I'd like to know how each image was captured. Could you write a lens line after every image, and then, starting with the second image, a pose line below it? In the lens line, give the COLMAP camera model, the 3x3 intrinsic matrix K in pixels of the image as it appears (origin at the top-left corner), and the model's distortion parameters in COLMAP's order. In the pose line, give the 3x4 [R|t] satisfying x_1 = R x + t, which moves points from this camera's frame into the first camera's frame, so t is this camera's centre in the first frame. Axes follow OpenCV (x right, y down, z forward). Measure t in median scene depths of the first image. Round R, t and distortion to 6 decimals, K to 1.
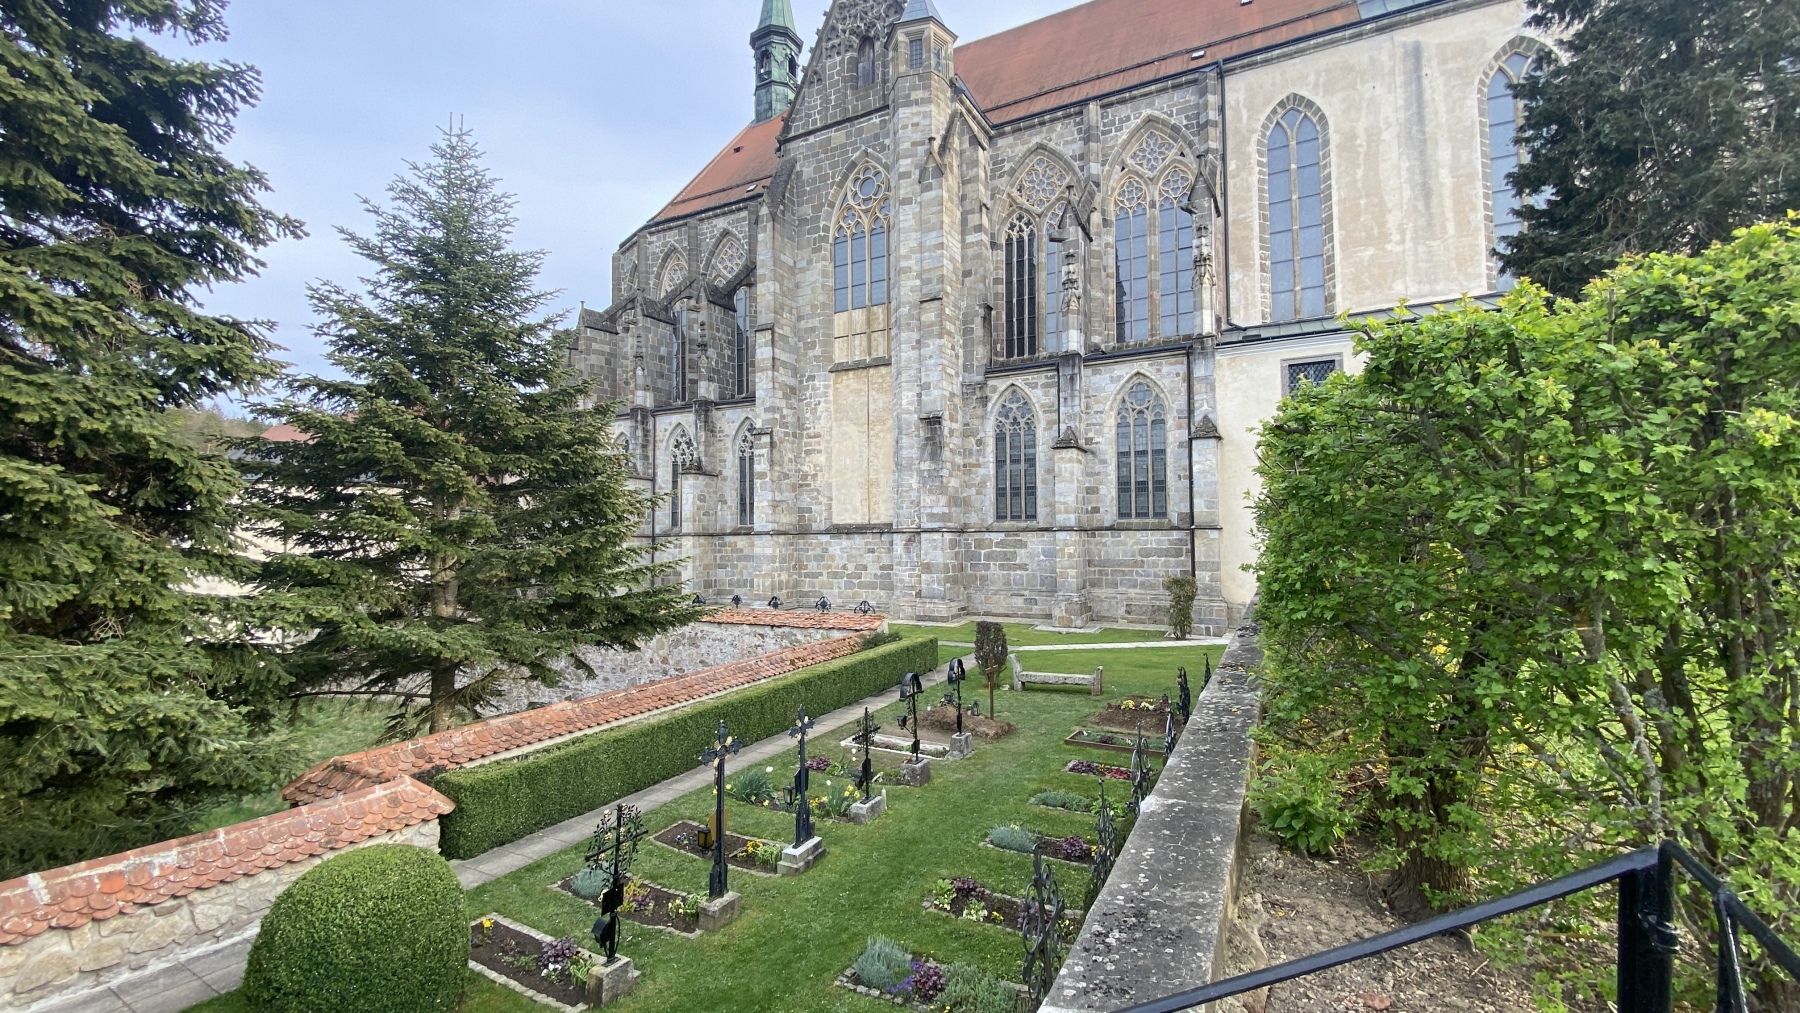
lens RADIAL K [[702.5, 0, 900.0], [0, 702.5, 506.5], [0, 0, 1]] dist [0.046106, -0.031974]
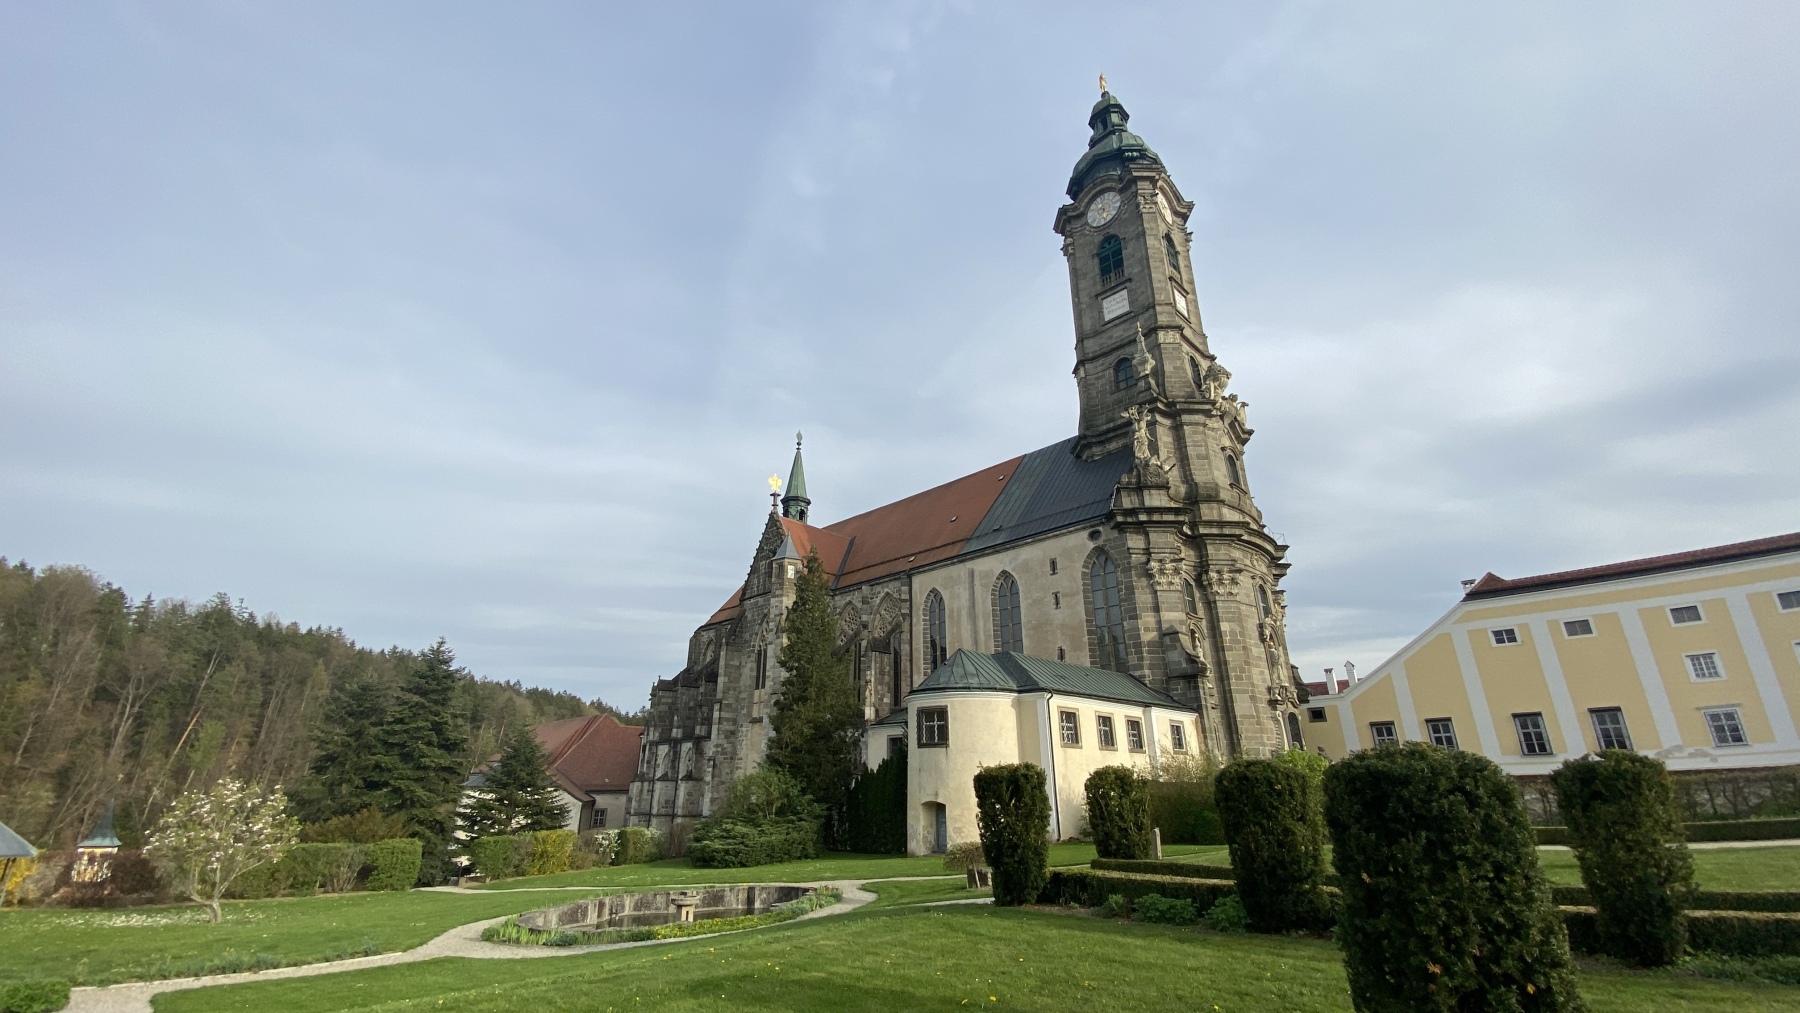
lens RADIAL K [[702.5, 0, 900.0], [0, 702.5, 506.5], [0, 0, 1]] dist [0.046106, -0.031974]
pose [[0.958787, -0.102839, -0.264861, 0.870488], [0.009556, 0.943342, -0.331684, -0.108073], [0.283965, 0.315484, 0.905447, -0.805188]]
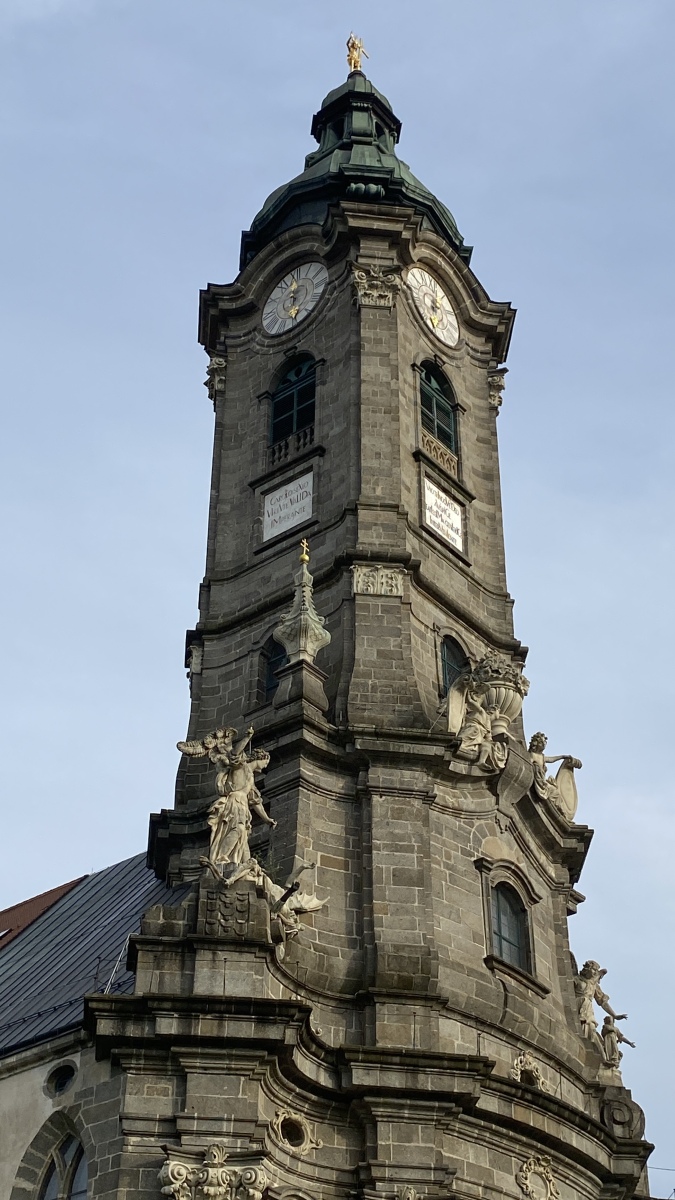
lens RADIAL K [[1687.5, 0, 337.5], [0, 1687.5, 600.0], [0, 0, 1]] dist [0.246349, -0.817968]
pose [[0.984489, -0.103037, -0.142001, 1.277046], [0.002281, 0.816828, -0.576877, -0.098491], [0.175430, 0.567606, 0.804393, -0.508683]]
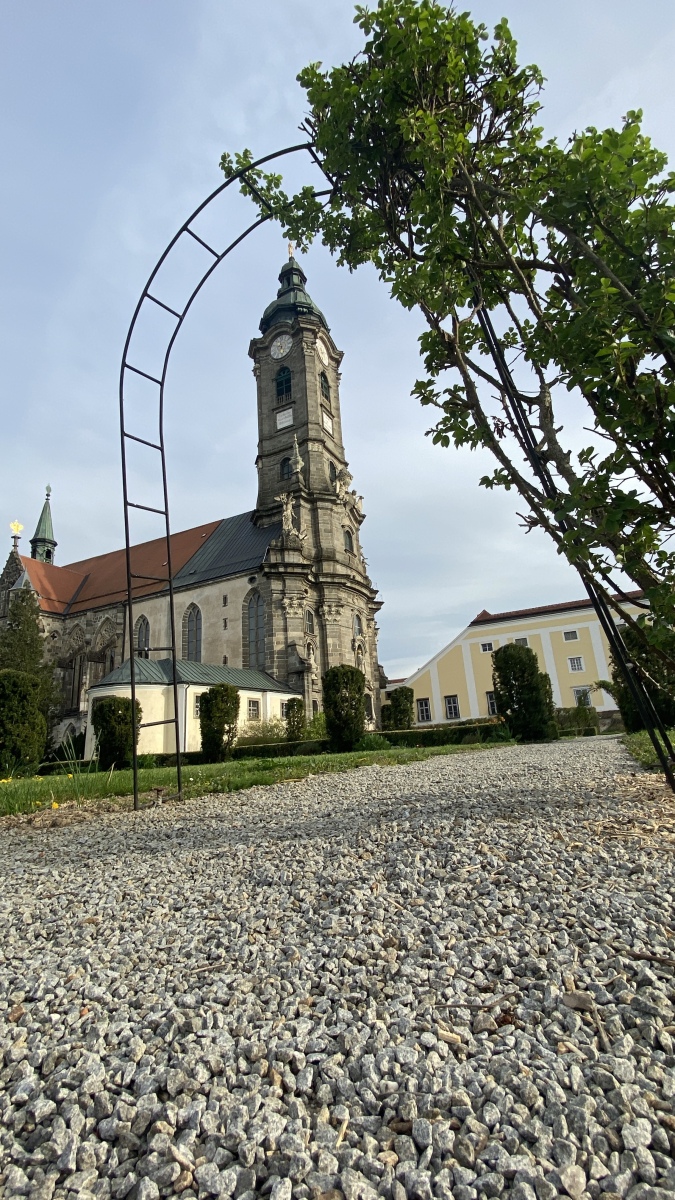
lens RADIAL K [[533.3, 0, 337.5], [0, 533.3, 600.0], [0, 0, 1]] dist [0.037442, -0.000090]
pose [[0.997694, -0.057640, 0.035831, 1.064057], [0.064499, 0.969547, -0.236259, -0.072525], [-0.021122, 0.238025, 0.971029, -0.921770]]
